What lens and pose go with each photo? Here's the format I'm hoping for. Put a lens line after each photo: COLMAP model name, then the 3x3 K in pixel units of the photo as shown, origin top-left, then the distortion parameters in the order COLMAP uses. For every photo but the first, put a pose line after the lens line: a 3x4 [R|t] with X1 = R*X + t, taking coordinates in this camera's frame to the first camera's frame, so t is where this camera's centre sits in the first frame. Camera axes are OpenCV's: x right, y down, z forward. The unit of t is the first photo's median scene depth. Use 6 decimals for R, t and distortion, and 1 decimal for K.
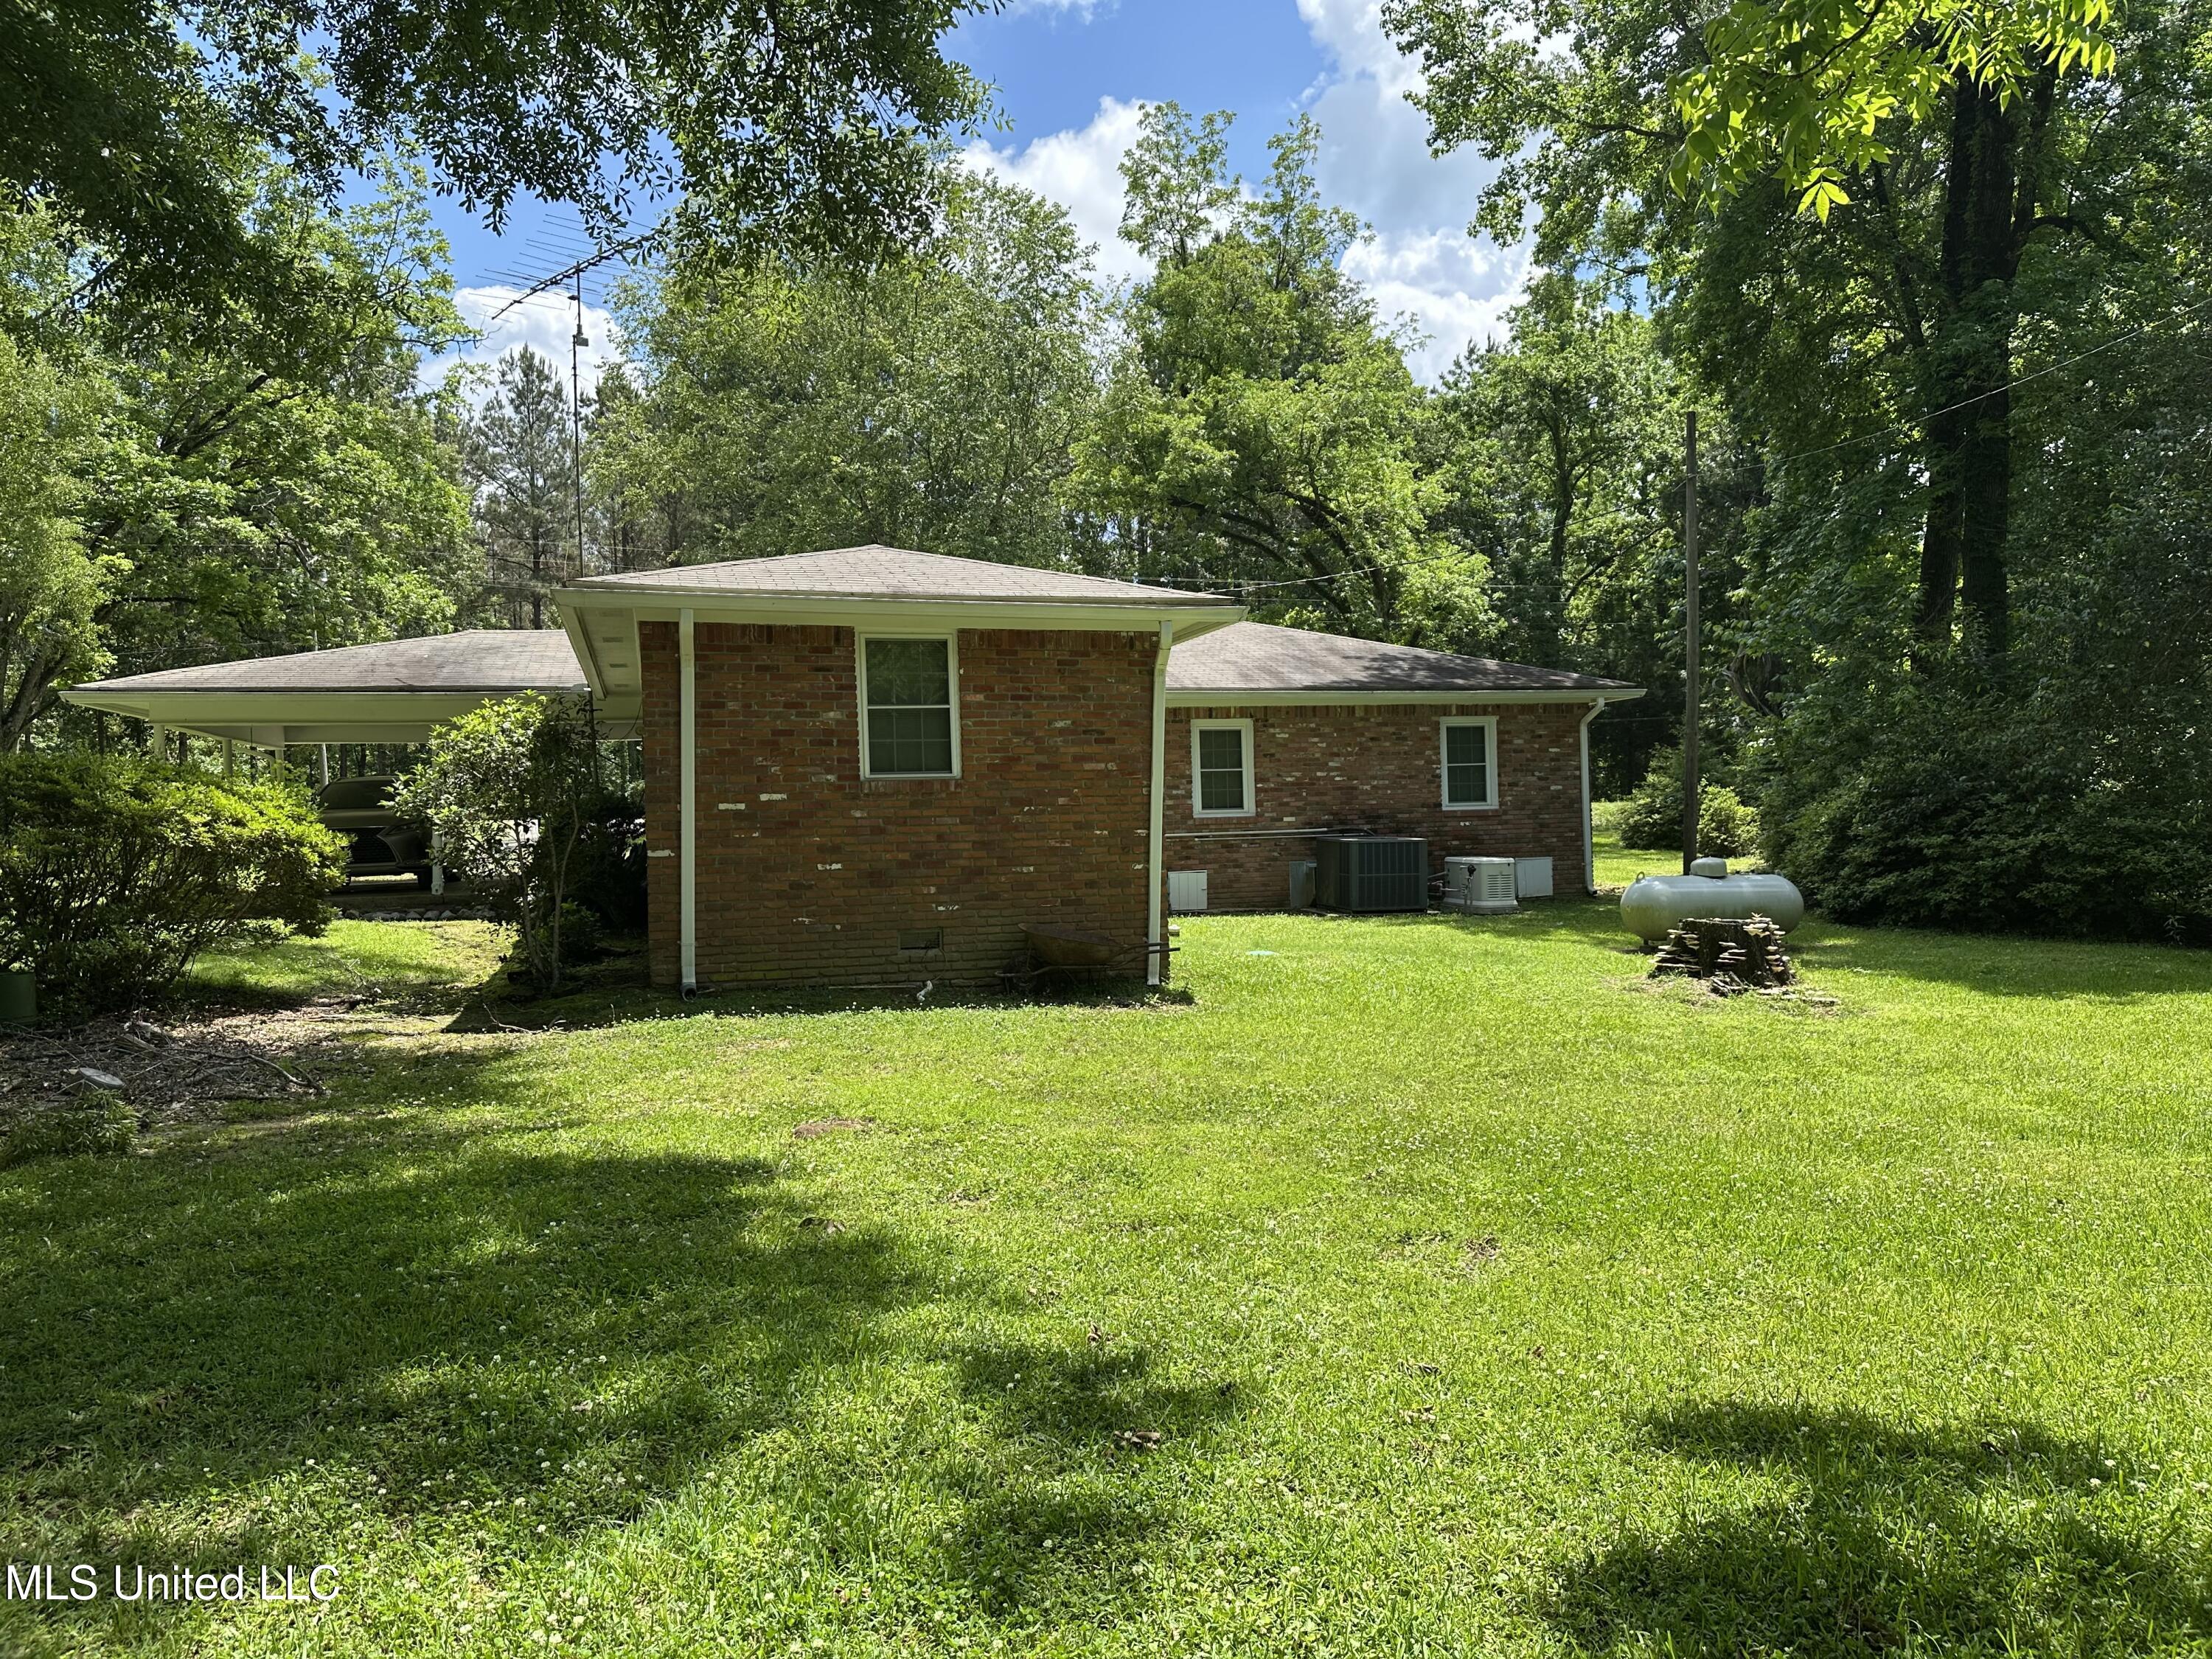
lens RADIAL K [[1491.3, 0, 1106.0], [0, 1491.3, 829.5], [0, 0, 1]] dist [0.055306, -0.001794]
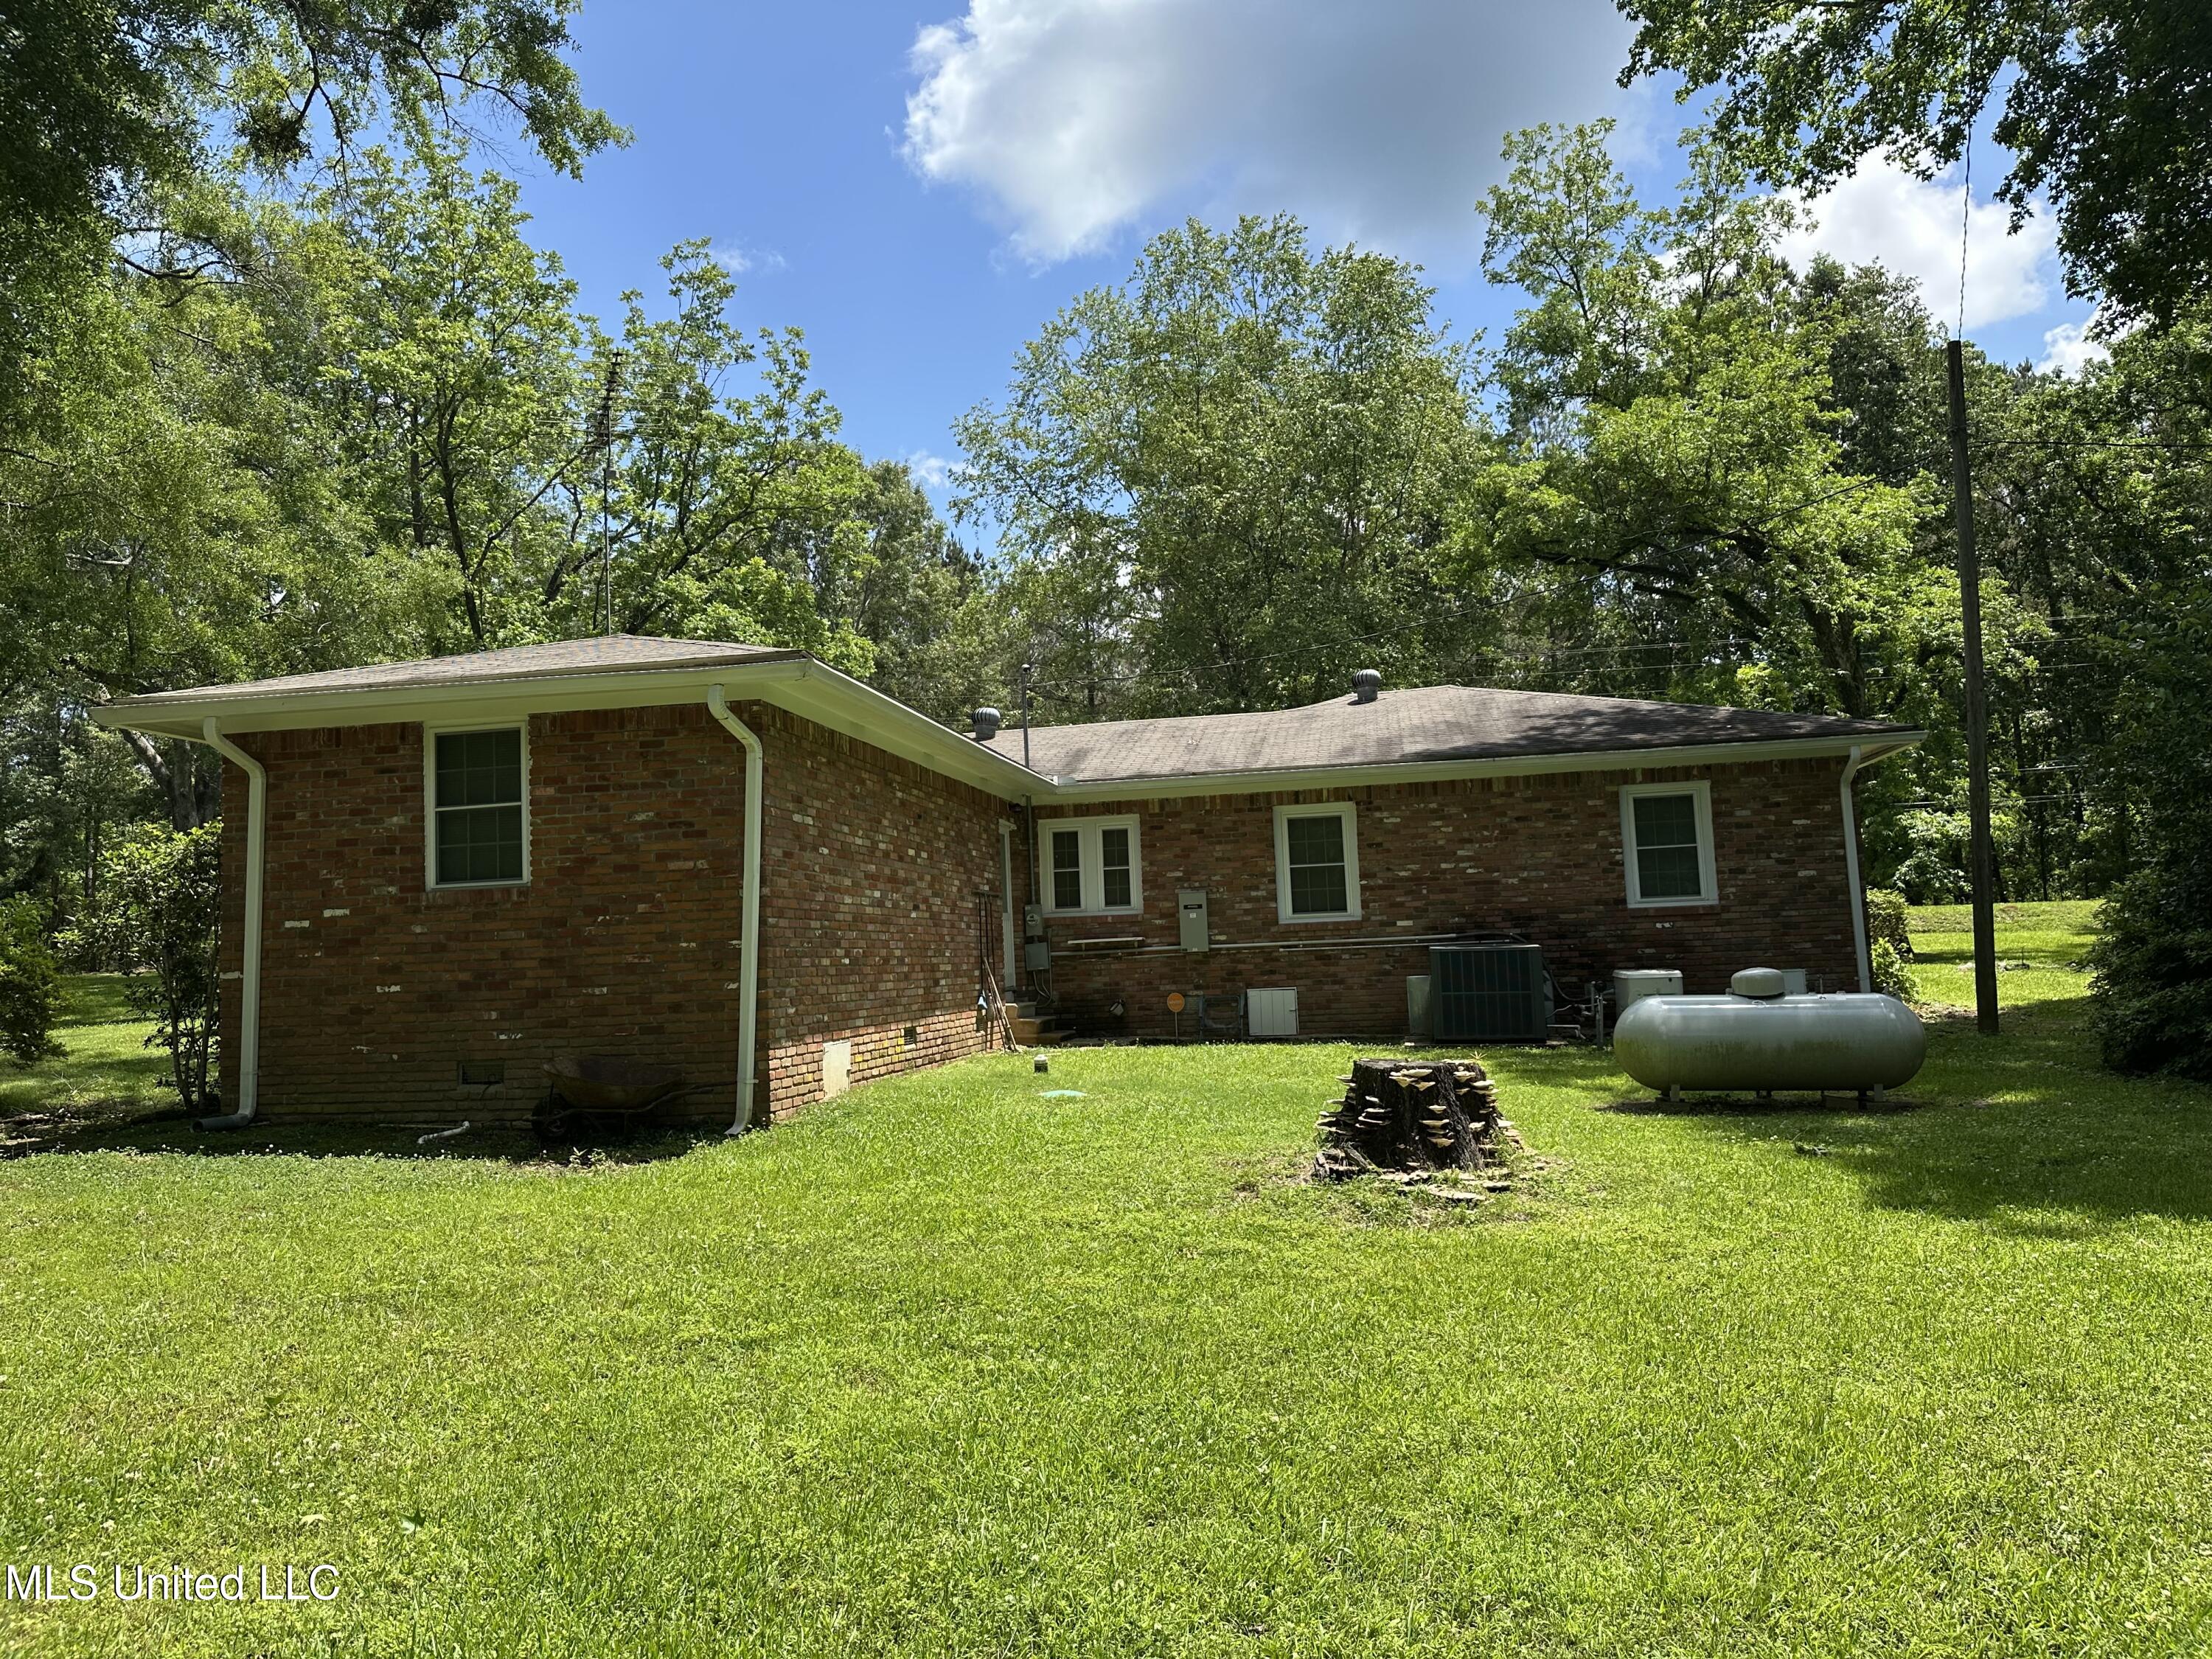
lens RADIAL K [[1491.3, 0, 1106.0], [0, 1491.3, 829.5], [0, 0, 1]] dist [0.055306, -0.001794]
pose [[0.901457, -0.048329, -0.430163, 0.567723], [0.015294, 0.996683, -0.079926, 0.008111], [0.432599, 0.065471, 0.899206, 0.350331]]
